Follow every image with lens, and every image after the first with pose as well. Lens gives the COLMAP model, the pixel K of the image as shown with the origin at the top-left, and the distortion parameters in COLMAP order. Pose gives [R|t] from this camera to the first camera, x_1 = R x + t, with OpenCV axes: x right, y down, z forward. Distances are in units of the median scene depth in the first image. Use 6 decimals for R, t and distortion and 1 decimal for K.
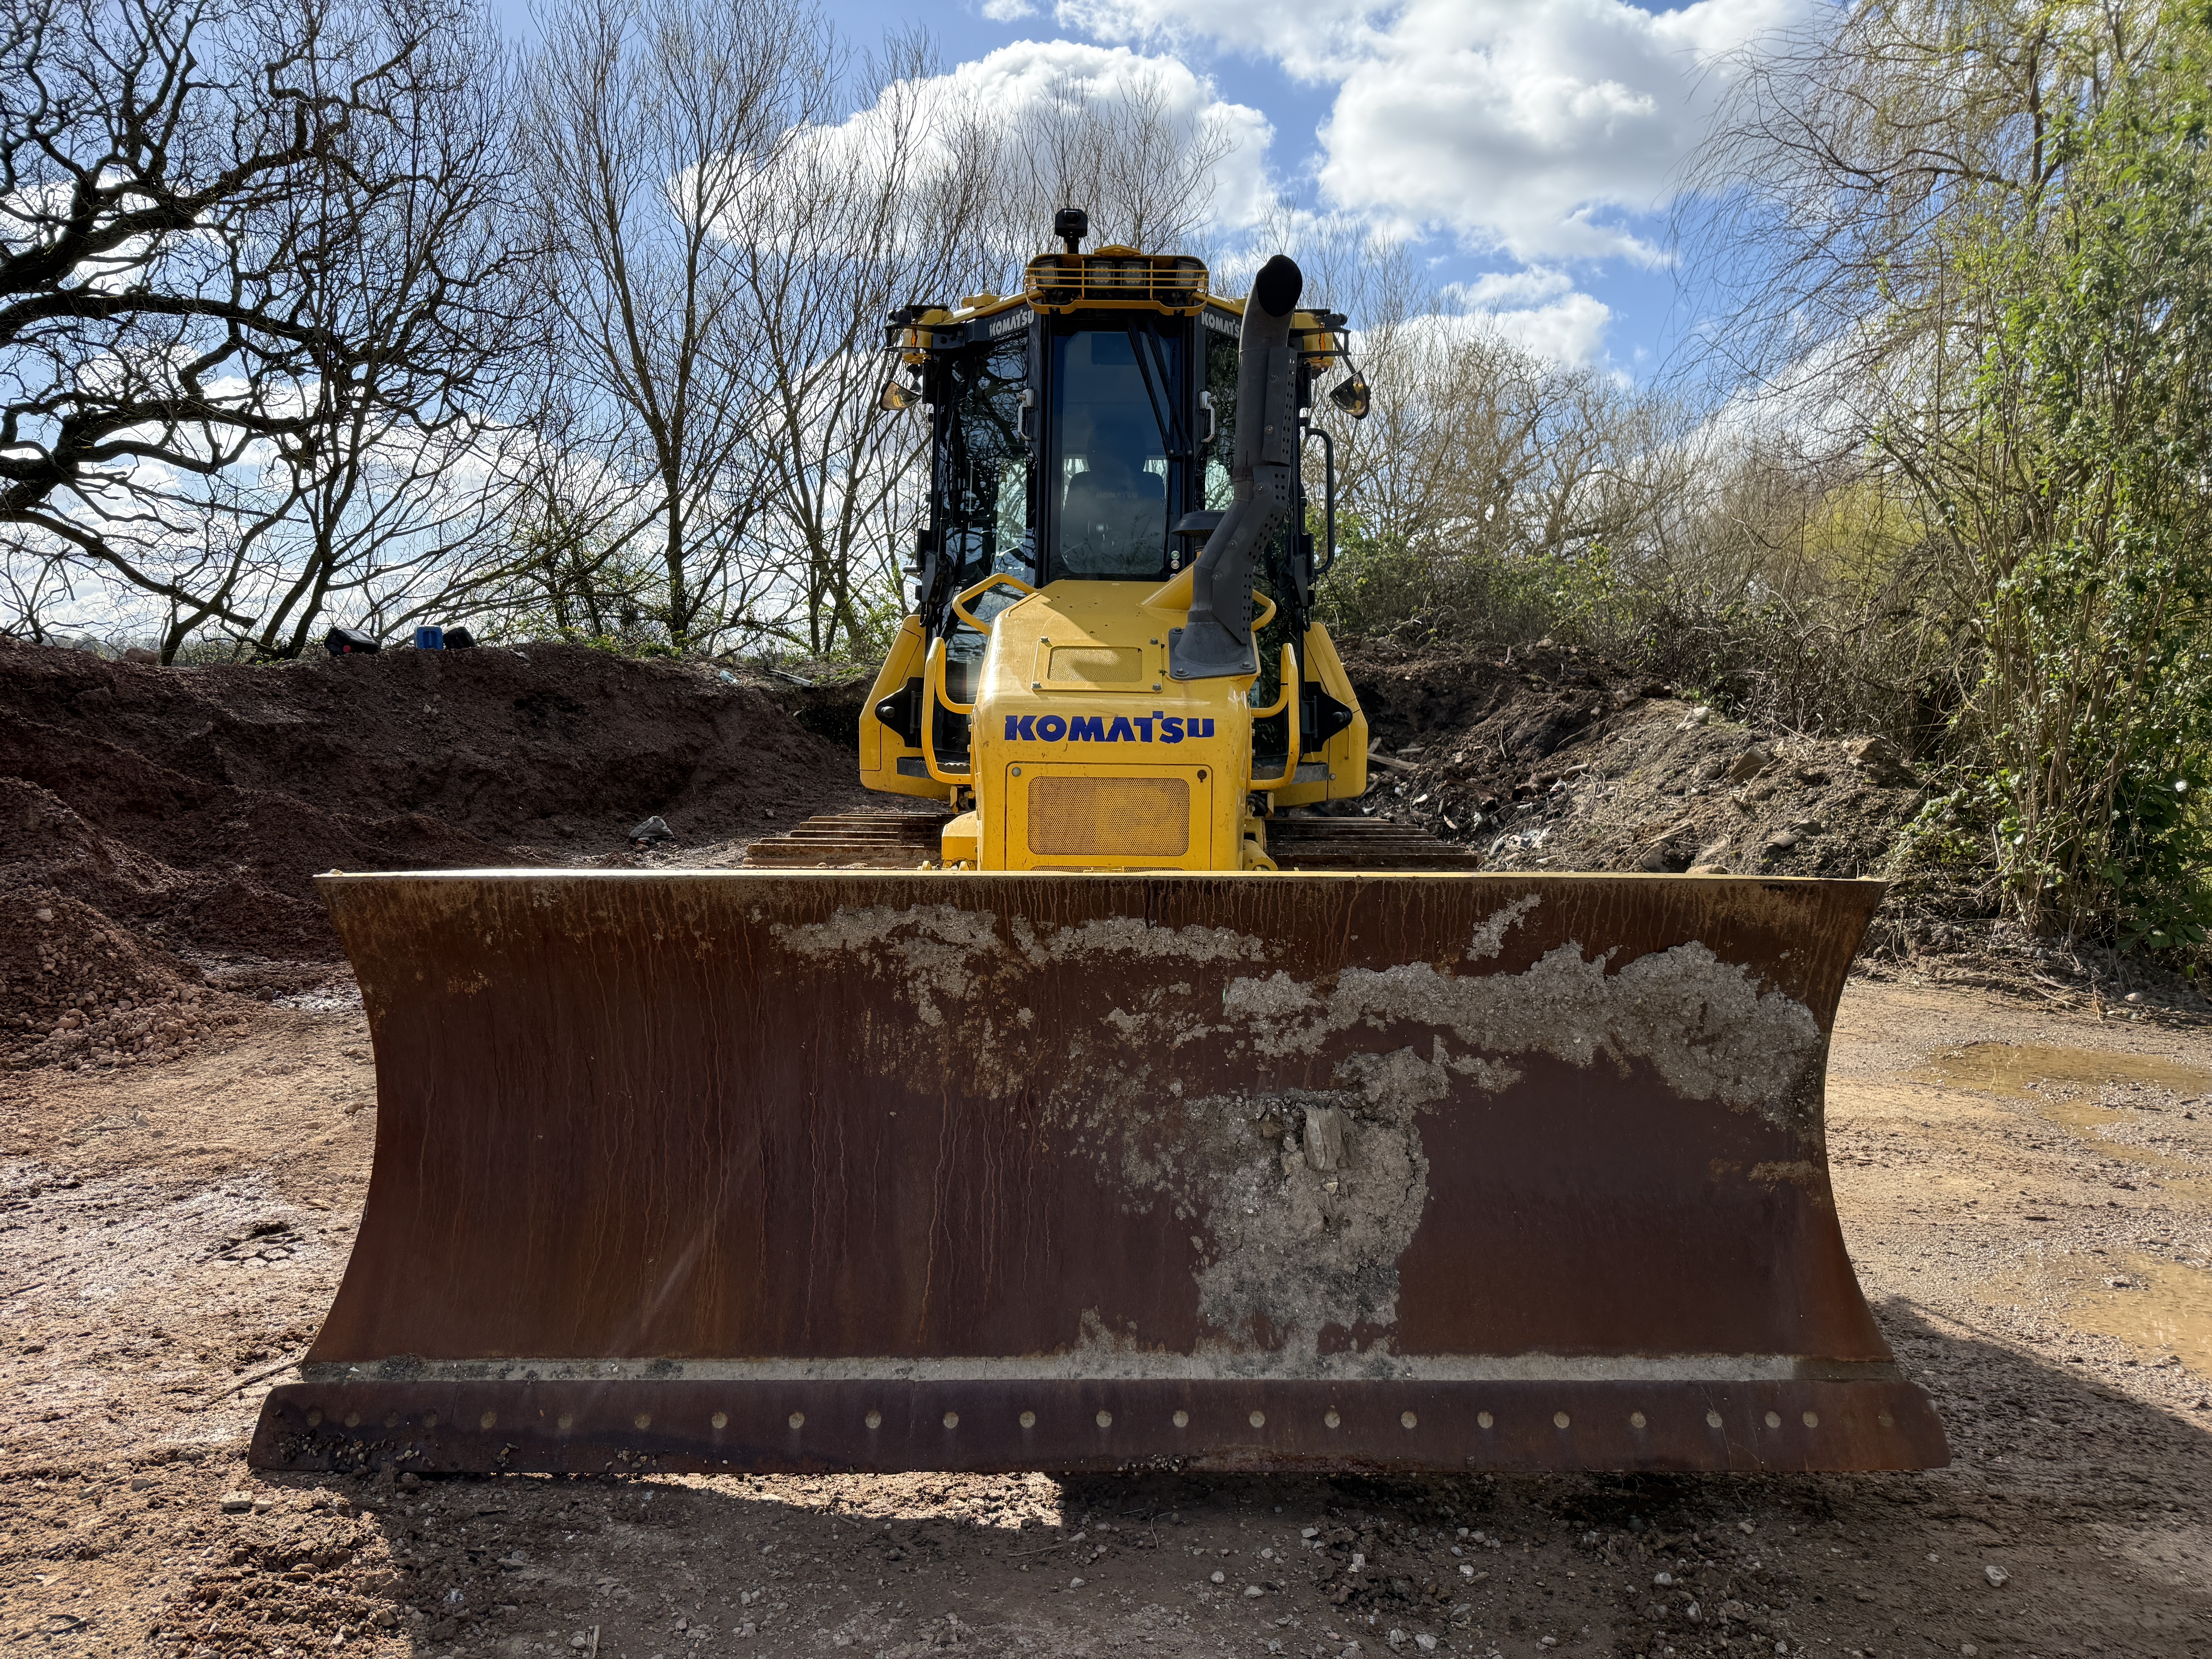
lens RADIAL K [[1545.7, 0, 1115.8], [0, 1545.7, 828.7], [0, 0, 1]] dist [0.056321, -0.063879]
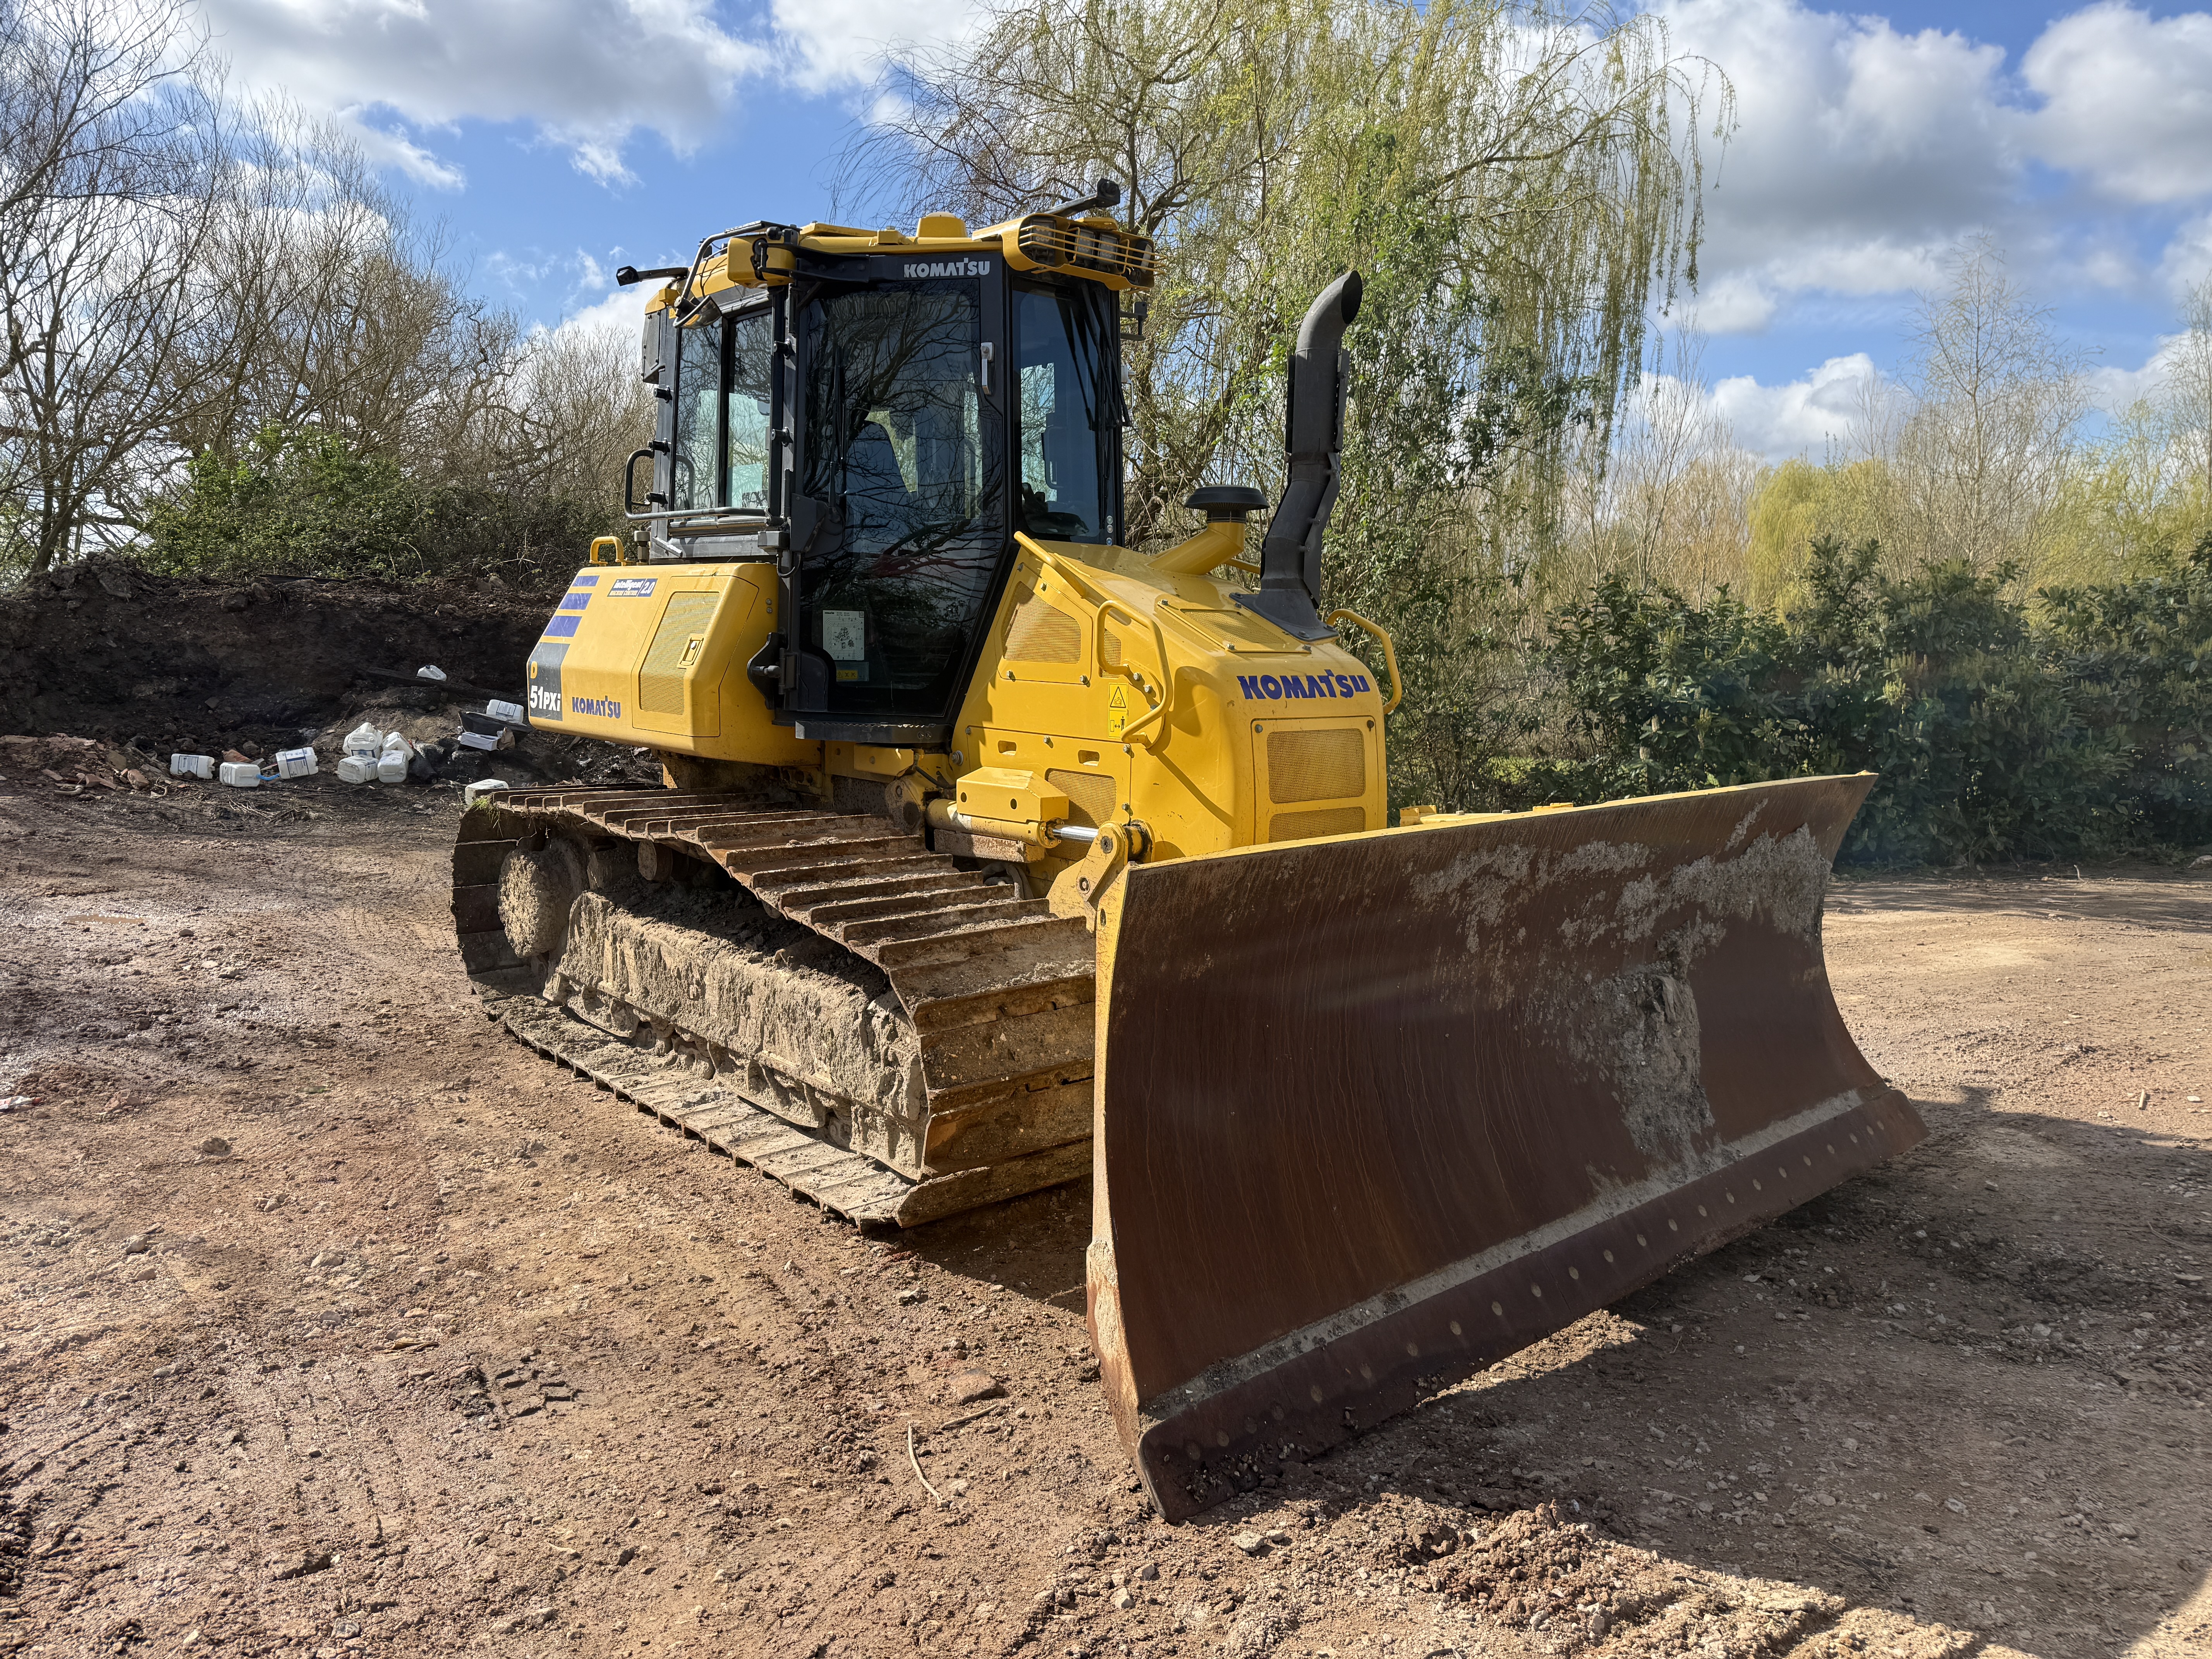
lens RADIAL K [[1541.3, 0, 1129.0], [0, 1541.3, 847.3], [0, 0, 1]] dist [0.074208, -0.110312]
pose [[0.751634, -0.088366, 0.653635, -1.066401], [0.055920, 0.995954, 0.070340, -0.044419], [-0.657206, -0.016319, 0.753534, 0.321272]]
